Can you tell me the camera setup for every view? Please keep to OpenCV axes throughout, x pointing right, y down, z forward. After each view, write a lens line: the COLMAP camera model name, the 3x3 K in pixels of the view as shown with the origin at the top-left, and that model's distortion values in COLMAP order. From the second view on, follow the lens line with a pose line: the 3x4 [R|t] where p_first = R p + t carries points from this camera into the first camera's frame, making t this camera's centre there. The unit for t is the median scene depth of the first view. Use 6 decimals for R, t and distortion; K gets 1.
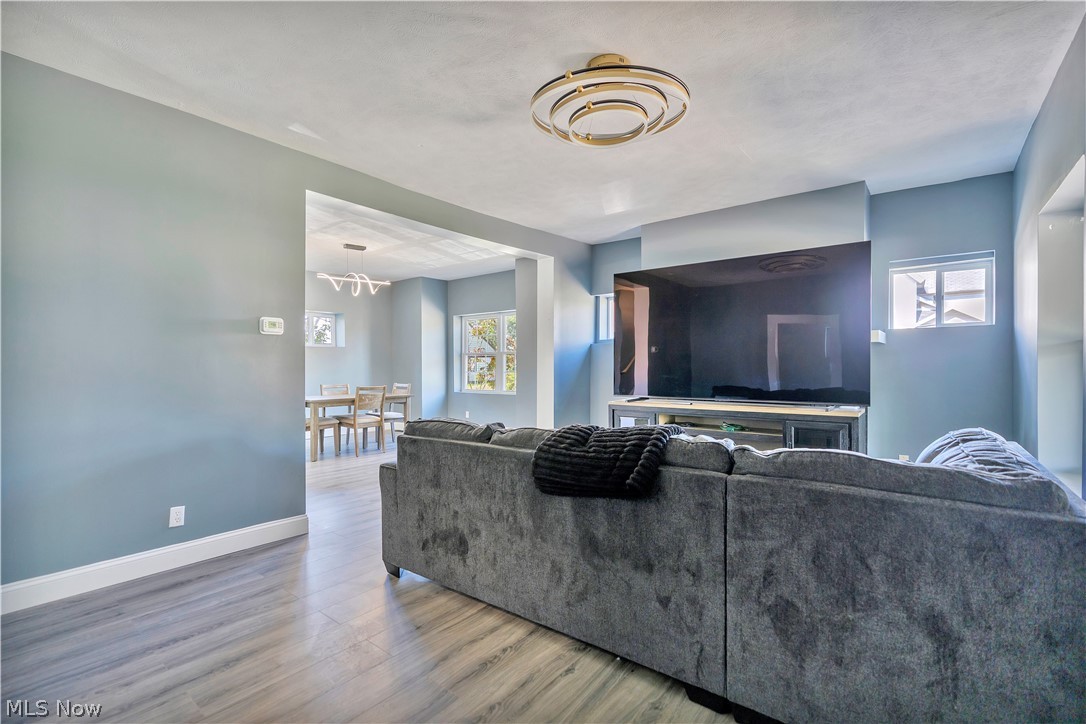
lens RADIAL K [[503.6, 0, 537.7], [0, 503.6, 369.4], [0, 0, 1]] dist [-0.000848, 0.000117]
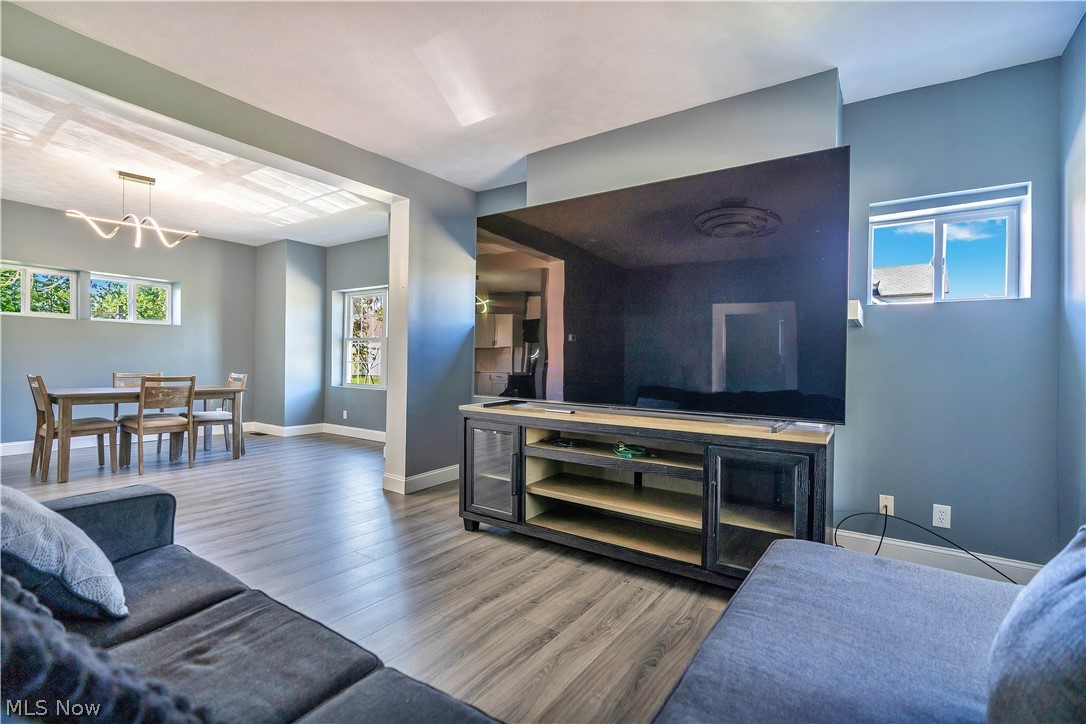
lens RADIAL K [[501.9, 0, 538.4], [0, 501.9, 360.8], [0, 0, 1]] dist [-0.003525, -0.000288]
pose [[0.997151, 0.023480, 0.071687, 0.155685], [-0.022825, 0.999690, -0.009933, 0.007221], [-0.071898, 0.008268, 0.997378, 0.264367]]
